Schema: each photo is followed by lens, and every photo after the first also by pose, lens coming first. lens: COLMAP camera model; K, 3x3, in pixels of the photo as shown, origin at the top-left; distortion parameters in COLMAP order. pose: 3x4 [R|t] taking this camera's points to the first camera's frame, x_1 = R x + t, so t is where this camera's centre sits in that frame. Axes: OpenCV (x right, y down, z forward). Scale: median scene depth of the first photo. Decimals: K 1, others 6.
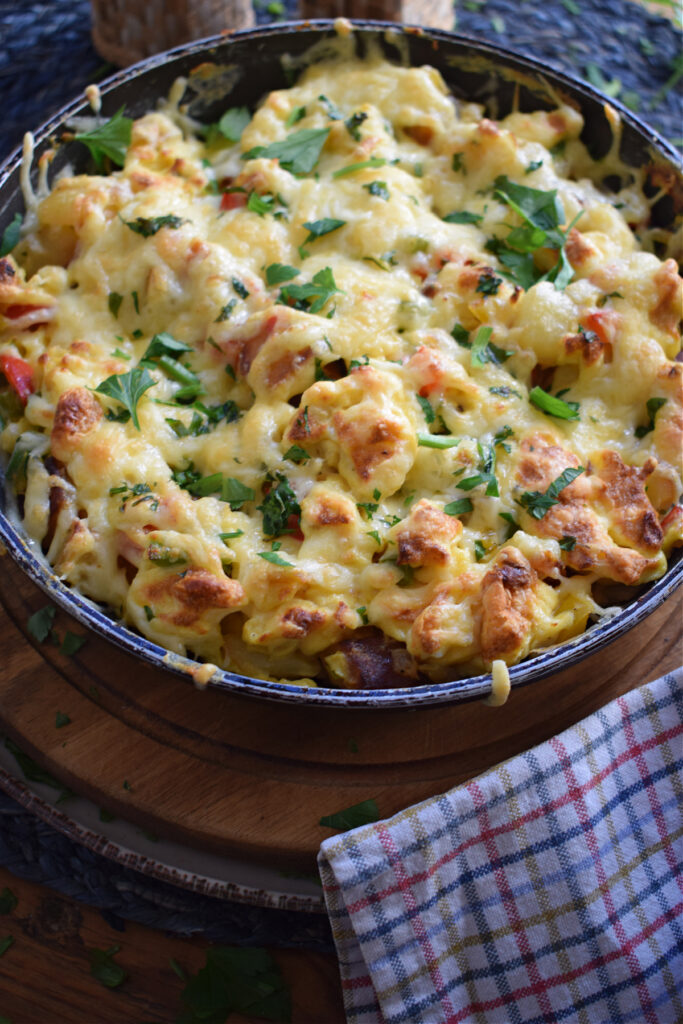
lens RADIAL K [[1197.1, 0, 348.5], [0, 1197.1, 511.2], [0, 0, 1]] dist [-0.022856, 0.000000]
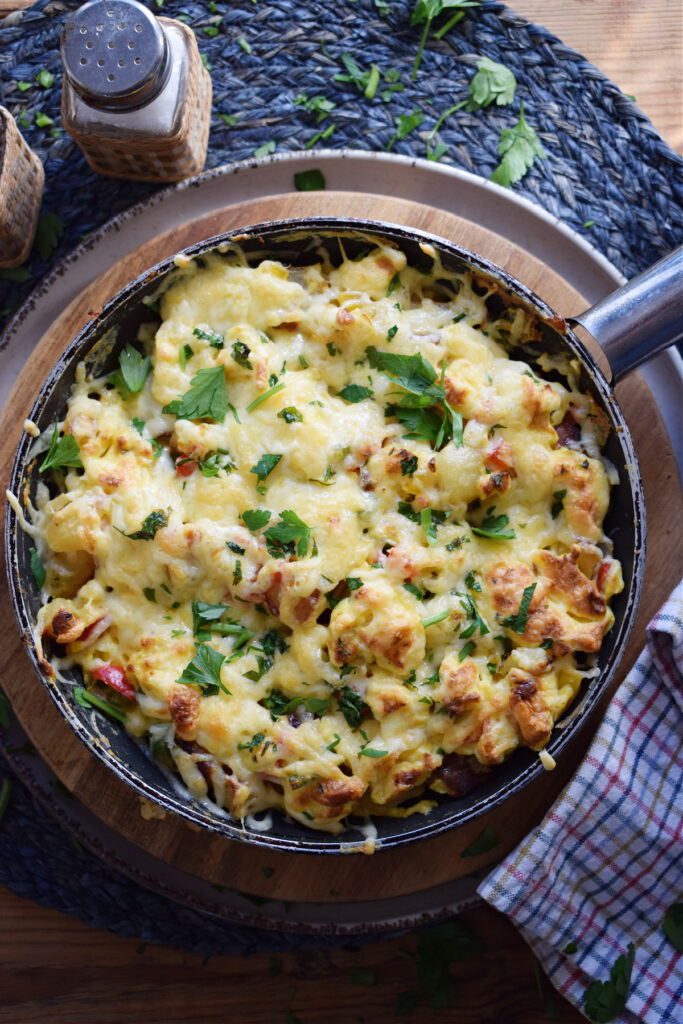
lens RADIAL K [[1316.1, 0, 333.9], [0, 1316.1, 507.6], [0, 0, 1]] dist [-0.009718, 0.000000]
pose [[0.896229, -0.443579, 0.003359, 0.020494], [0.413606, 0.838359, 0.355085, -0.738143], [-0.160324, -0.316848, 0.934828, -0.356784]]
